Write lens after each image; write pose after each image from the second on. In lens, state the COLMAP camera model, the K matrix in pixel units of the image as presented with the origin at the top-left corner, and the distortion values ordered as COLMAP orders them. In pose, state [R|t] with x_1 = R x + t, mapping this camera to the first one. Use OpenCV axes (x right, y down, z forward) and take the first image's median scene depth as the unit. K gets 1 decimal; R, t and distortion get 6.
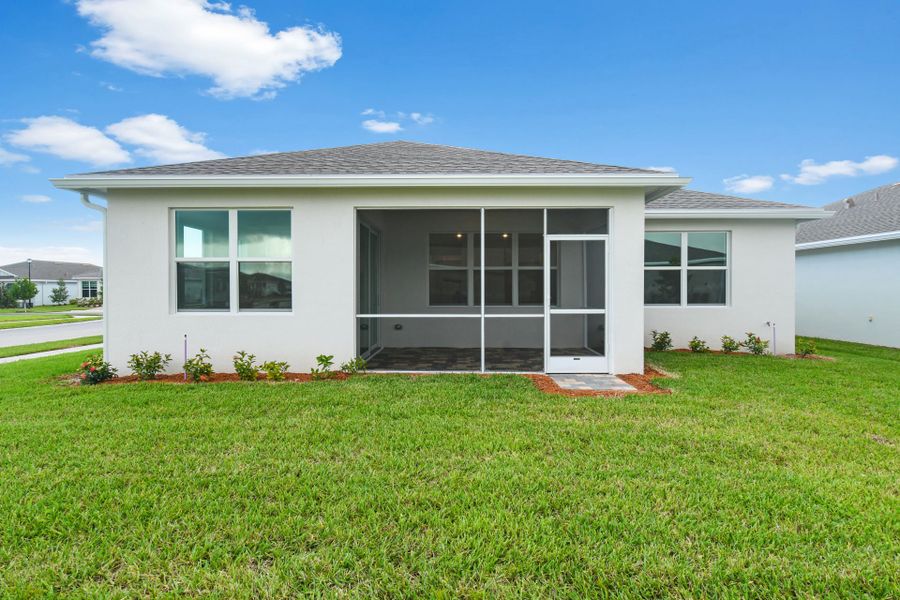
lens RADIAL K [[476.6, 0, 447.5], [0, 476.6, 288.5], [0, 0, 1]] dist [0.002079, 0.000179]
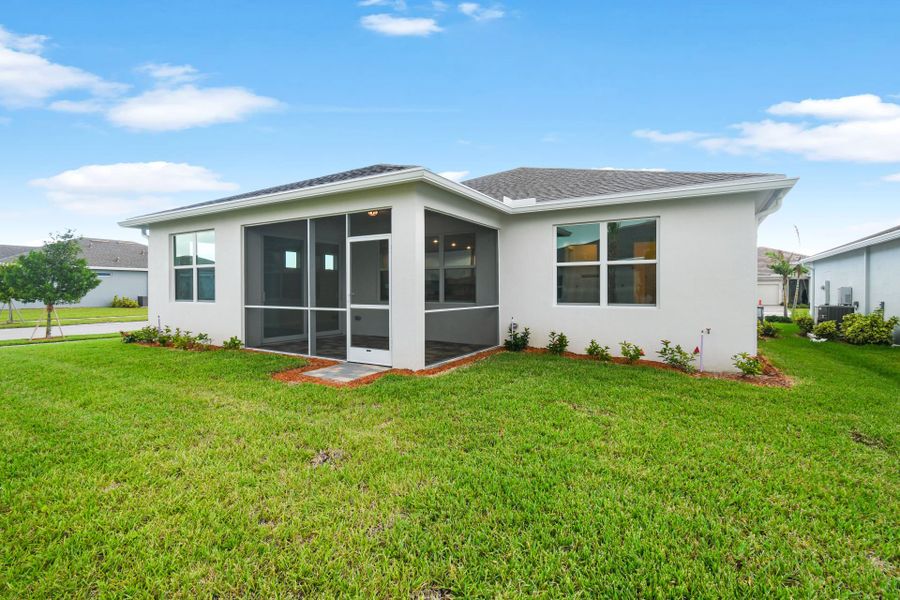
lens RADIAL K [[399.4, 0, 447.6], [0, 399.4, 289.4], [0, 0, 1]] dist [0.022731, 0.000040]
pose [[0.872231, 0.001427, -0.489092, 0.864361], [-0.001170, 0.999999, 0.000830, 0.008184], [0.489092, -0.000152, 0.872232, 0.295743]]
